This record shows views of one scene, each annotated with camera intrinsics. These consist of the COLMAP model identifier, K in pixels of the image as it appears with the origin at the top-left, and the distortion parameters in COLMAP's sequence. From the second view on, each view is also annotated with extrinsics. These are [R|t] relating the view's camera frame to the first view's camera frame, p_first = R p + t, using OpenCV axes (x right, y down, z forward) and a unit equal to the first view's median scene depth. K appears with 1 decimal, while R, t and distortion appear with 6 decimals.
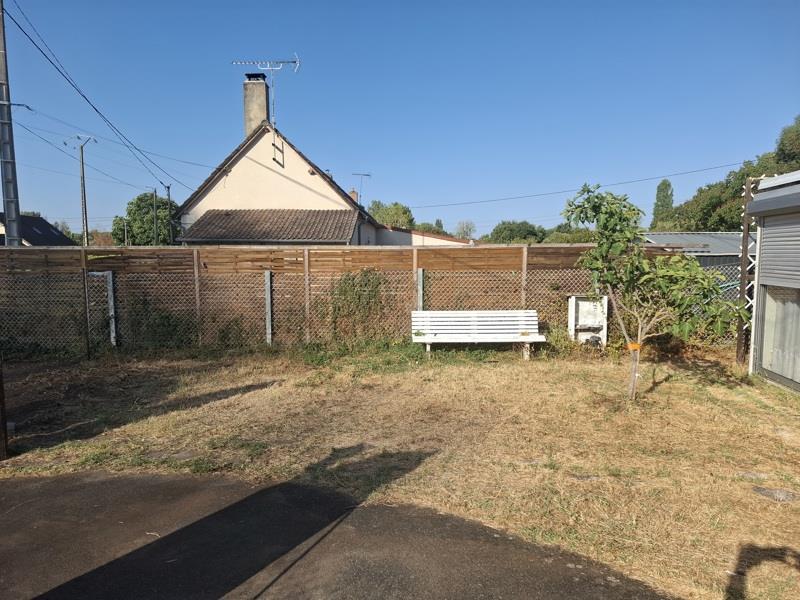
lens RADIAL K [[519.0, 0, 402.3], [0, 519.0, 304.0], [0, 0, 1]] dist [0.002129, -0.000254]
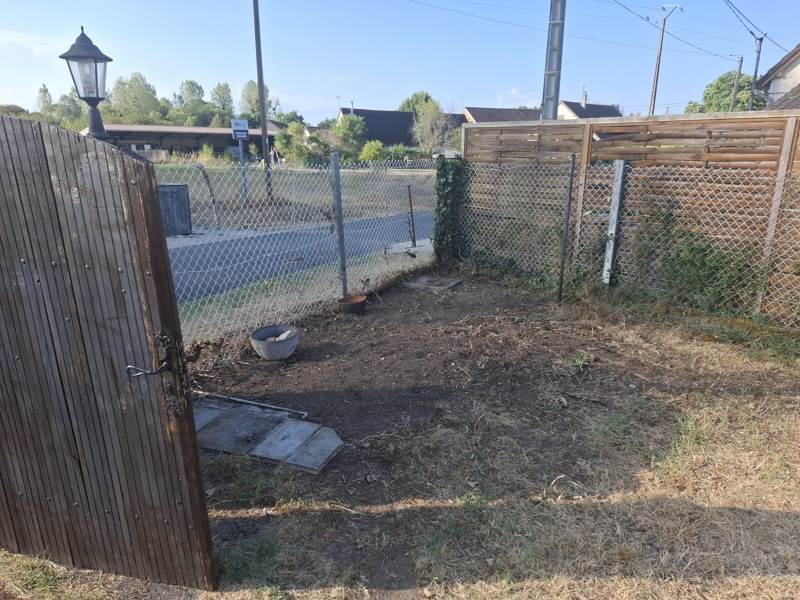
lens RADIAL K [[519.0, 0, 402.3], [0, 519.0, 304.0], [0, 0, 1]] dist [0.002129, -0.000254]
pose [[0.556821, 0.240581, -0.795029, -0.185376], [-0.077169, 0.967981, 0.238869, -0.026758], [0.827040, -0.071655, 0.557557, 0.441144]]
